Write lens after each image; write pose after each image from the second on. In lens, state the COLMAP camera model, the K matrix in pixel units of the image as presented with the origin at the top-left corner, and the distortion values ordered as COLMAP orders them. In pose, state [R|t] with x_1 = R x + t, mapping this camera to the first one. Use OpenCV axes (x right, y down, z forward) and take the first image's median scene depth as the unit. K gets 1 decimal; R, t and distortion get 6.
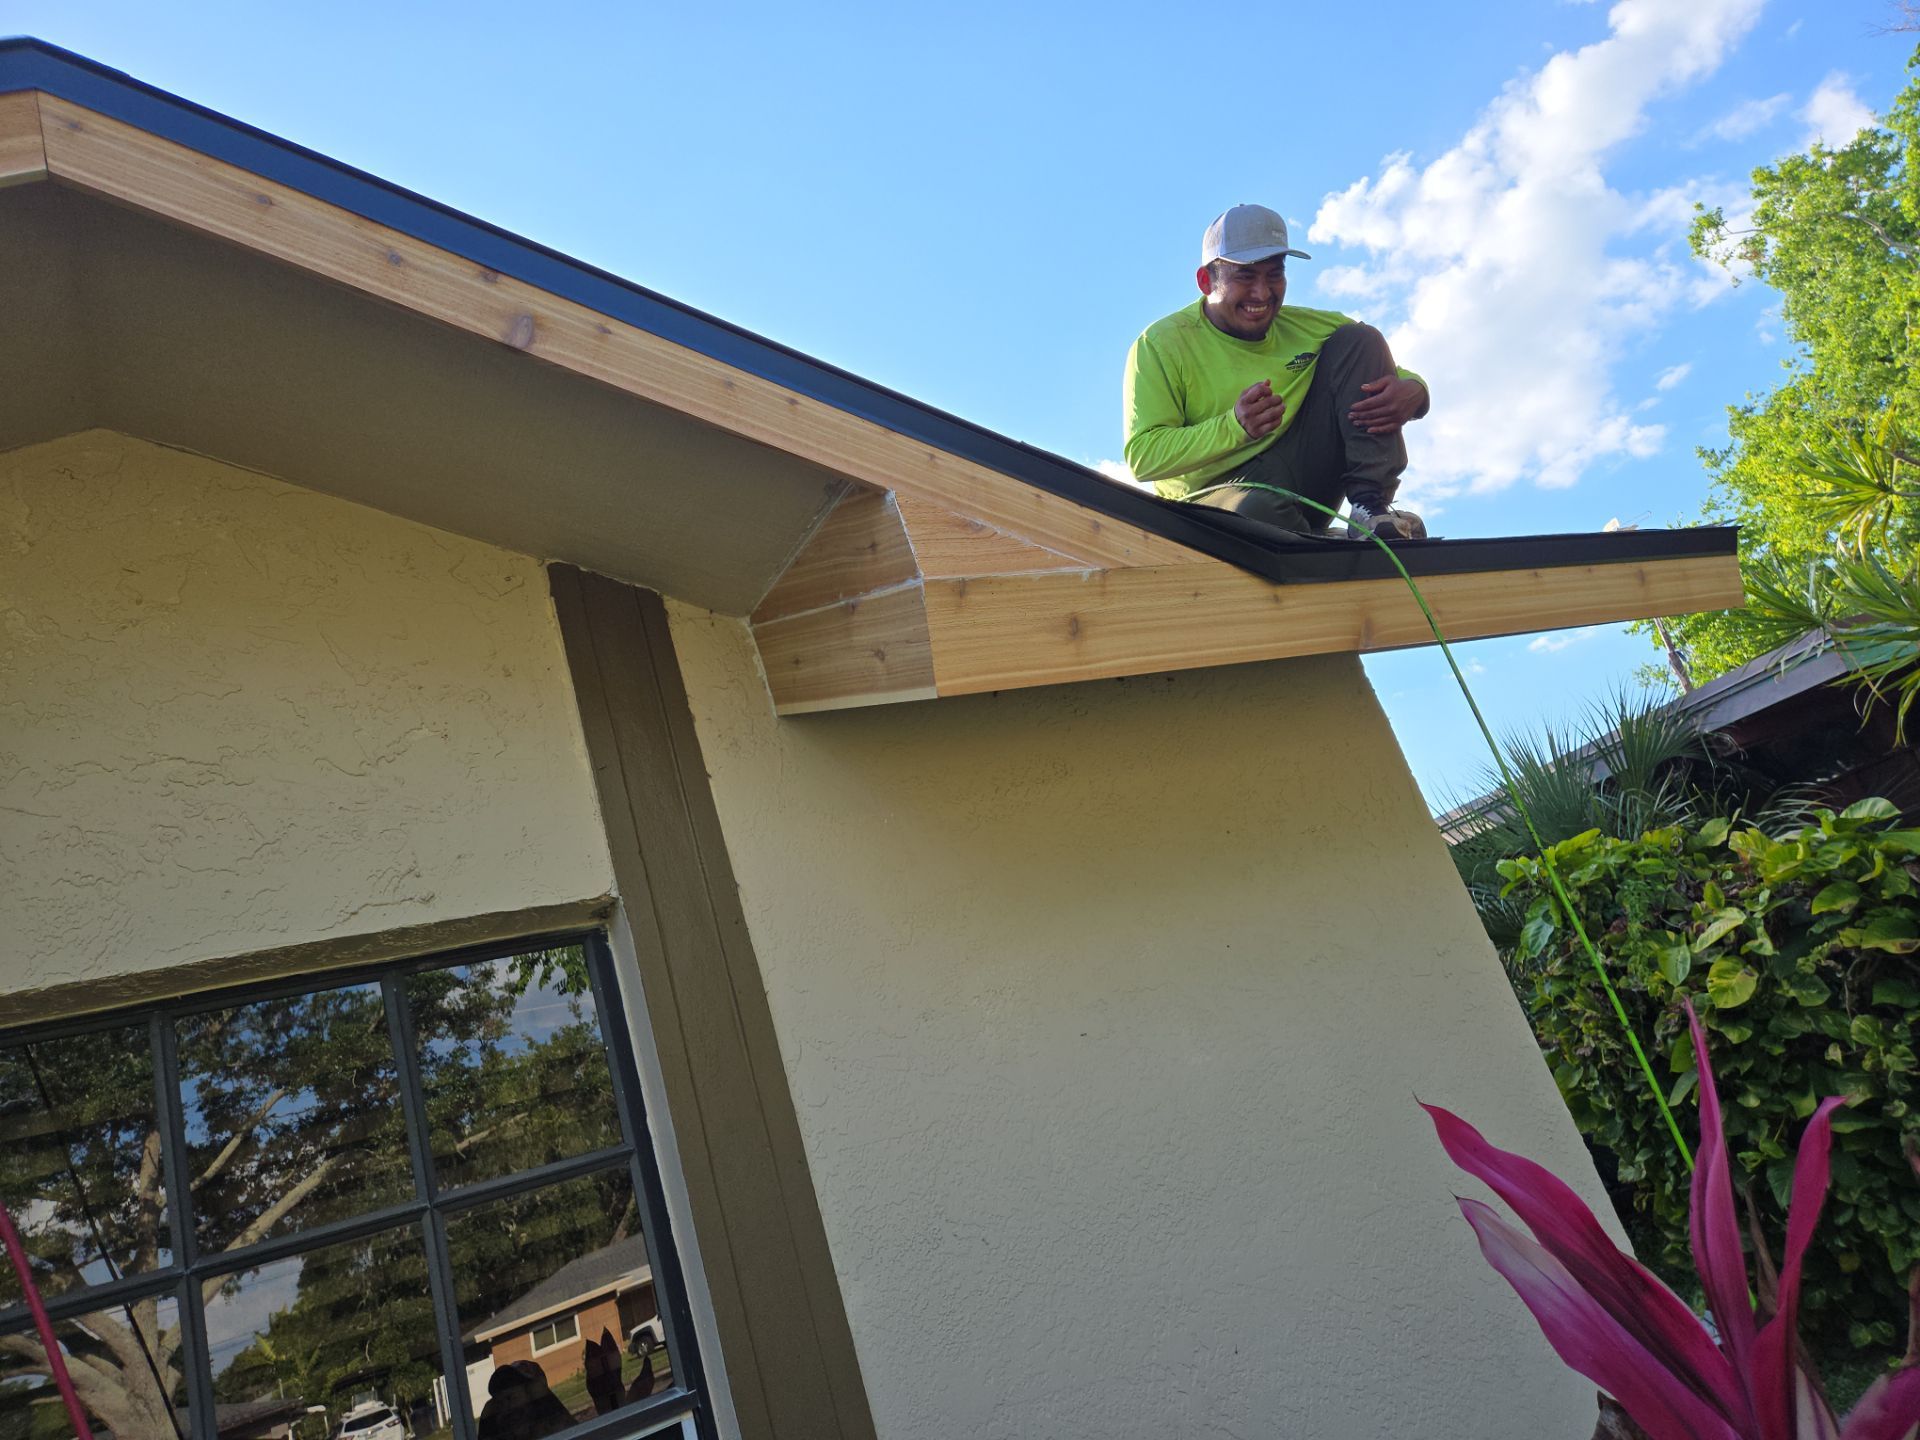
lens RADIAL K [[1274.2, 0, 954.0], [0, 1274.2, 737.7], [0, 0, 1]] dist [0.068281, -0.057203]
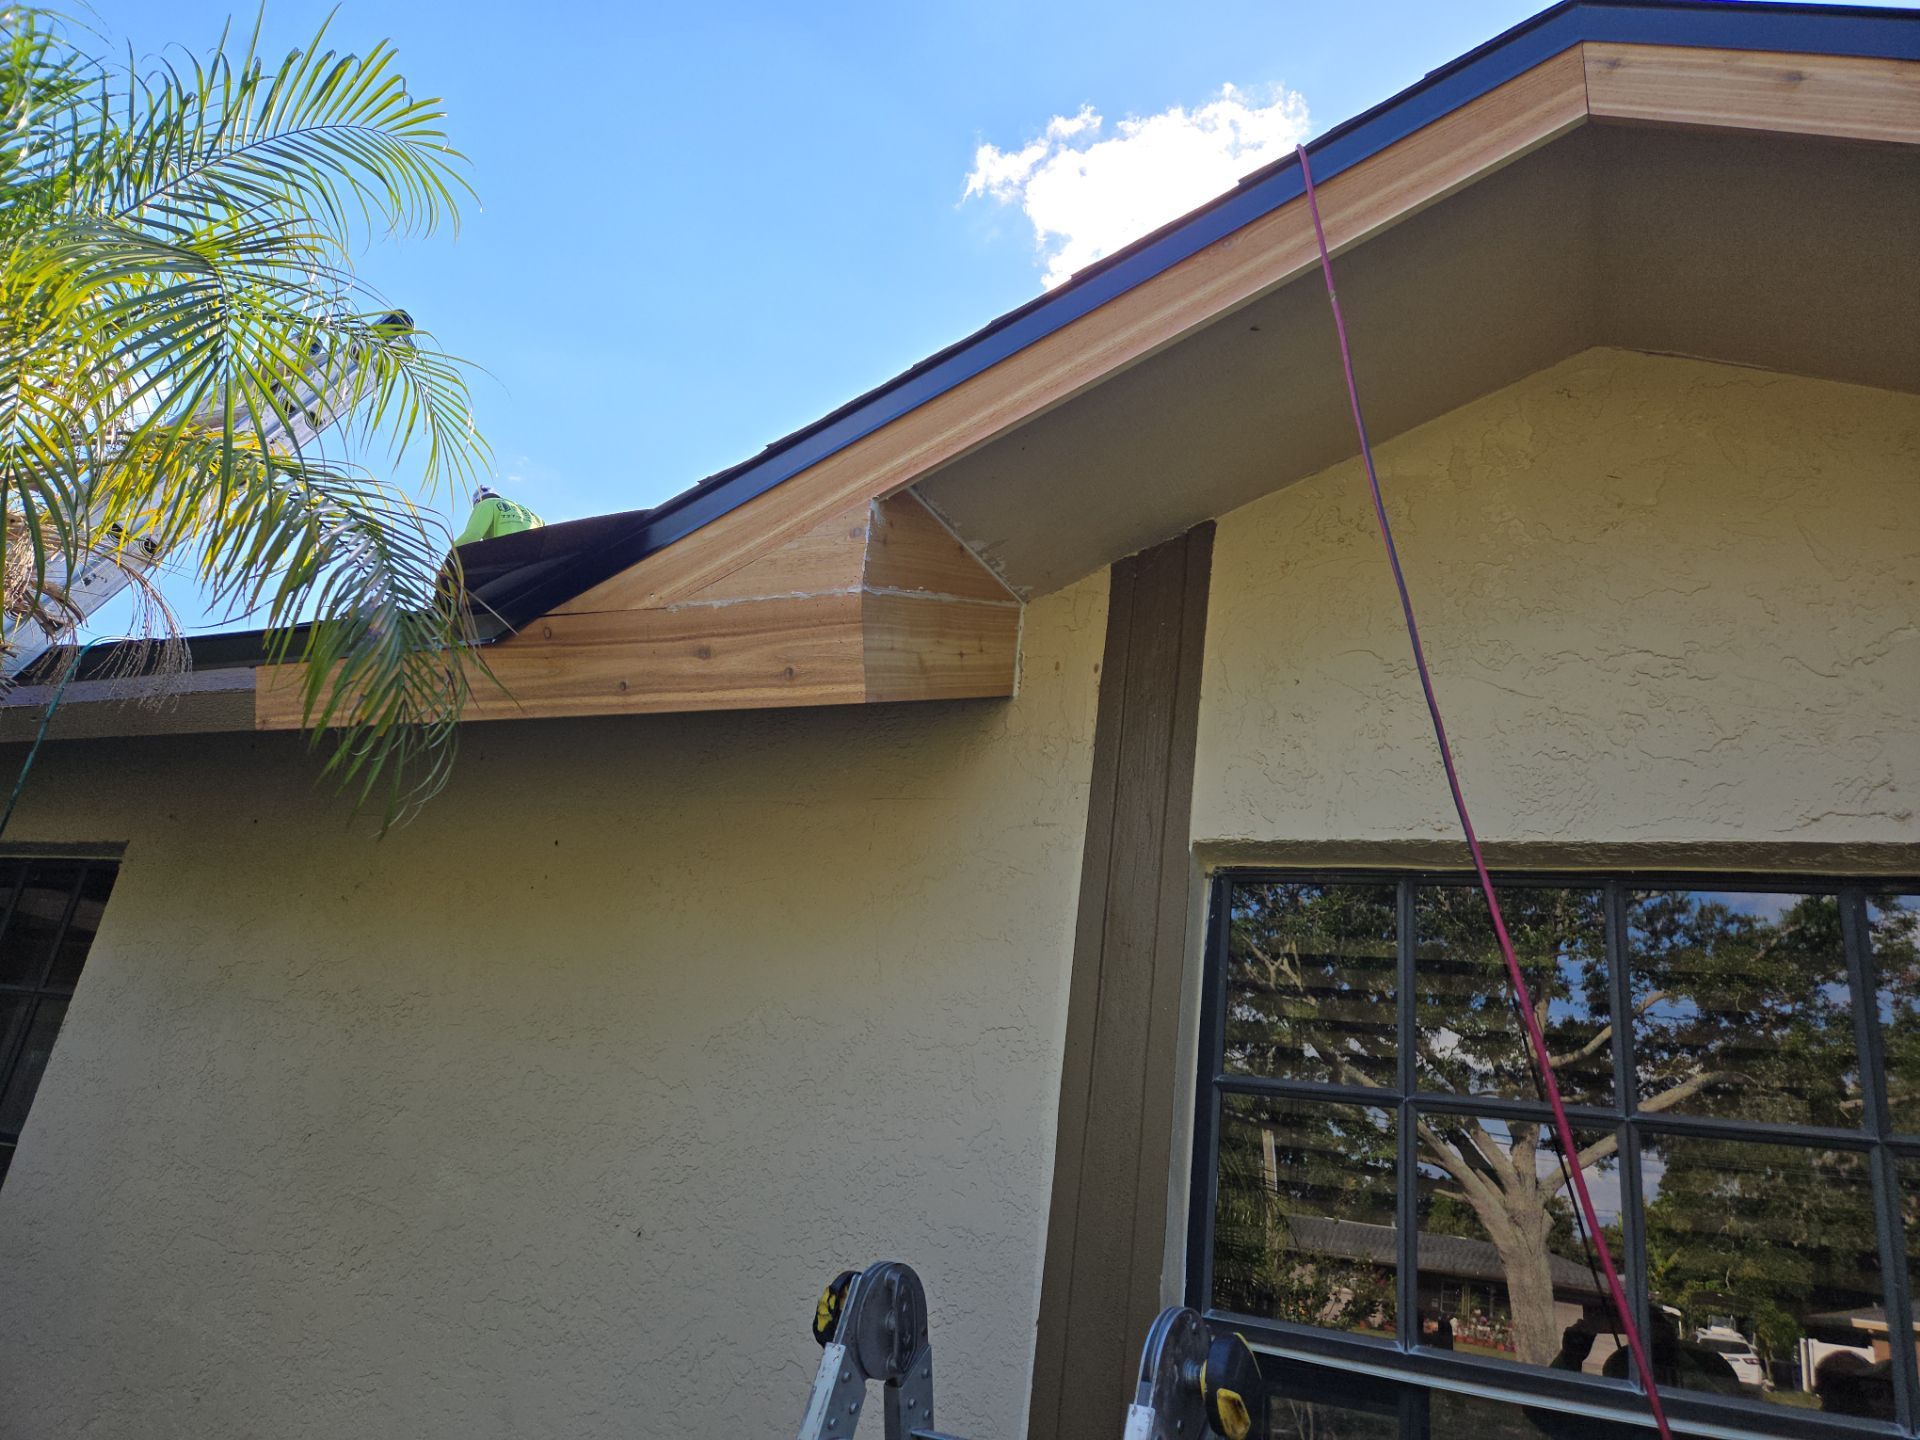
lens RADIAL K [[1274.2, 0, 954.0], [0, 1274.2, 737.7], [0, 0, 1]] dist [0.068281, -0.057203]
pose [[0.557976, 0.090499, -0.824908, -0.028229], [-0.033050, 0.995671, 0.086877, 0.011631], [0.829199, -0.021212, 0.558551, -0.060954]]
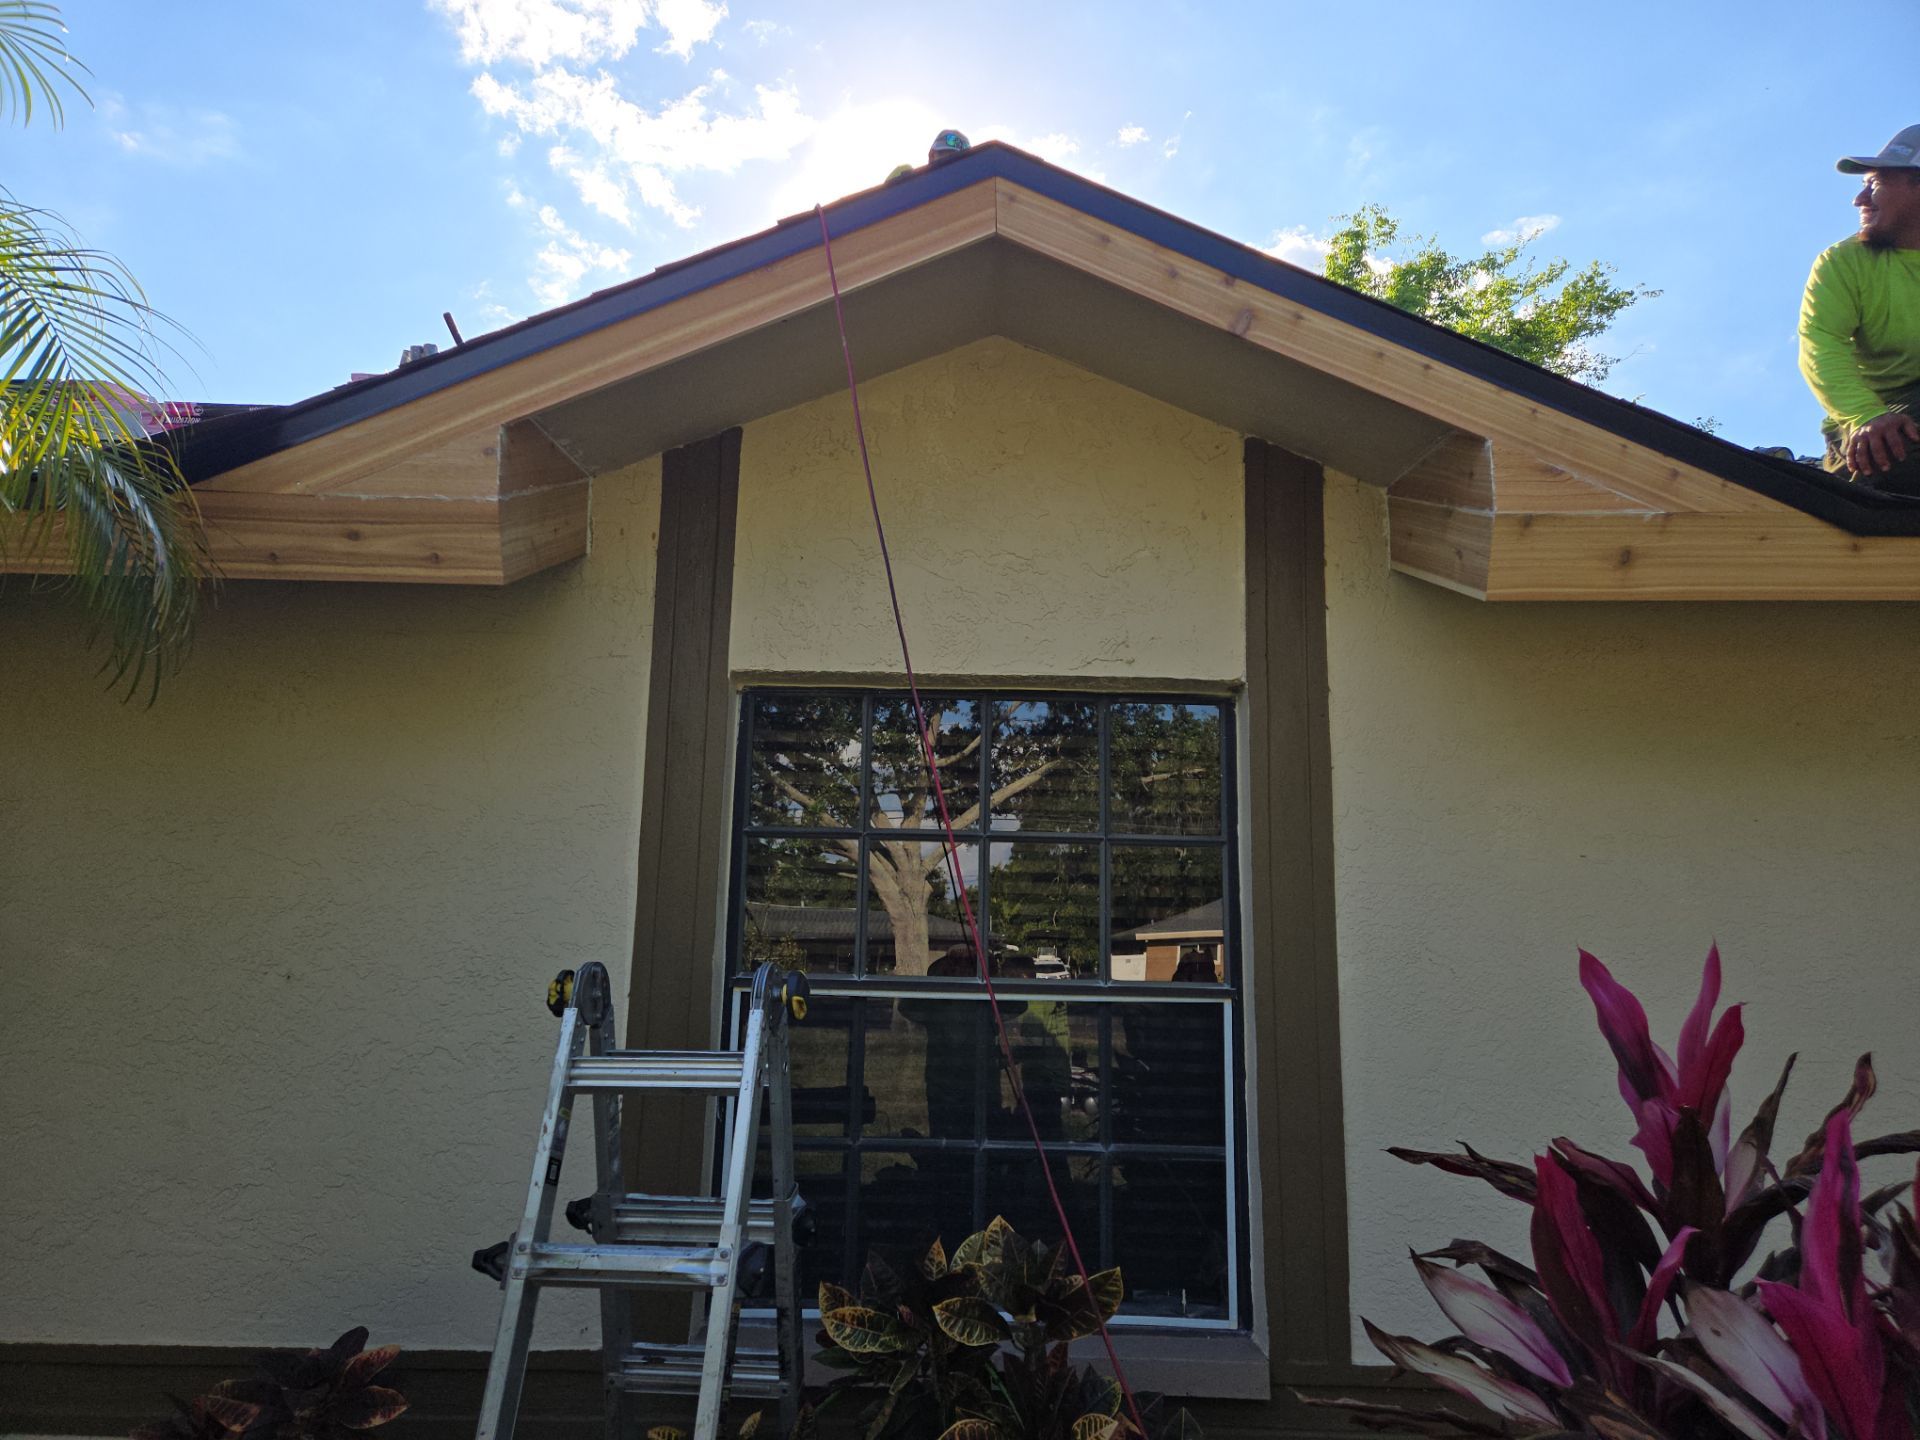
lens RADIAL K [[1501.9, 0, 941.0], [0, 1501.9, 690.4], [0, 0, 1]] dist [0.116028, -0.145824]
pose [[0.844912, 0.232528, -0.481720, 0.286947], [-0.115124, 0.958516, 0.260758, -0.282764], [0.522369, -0.164860, 0.836631, -0.661360]]
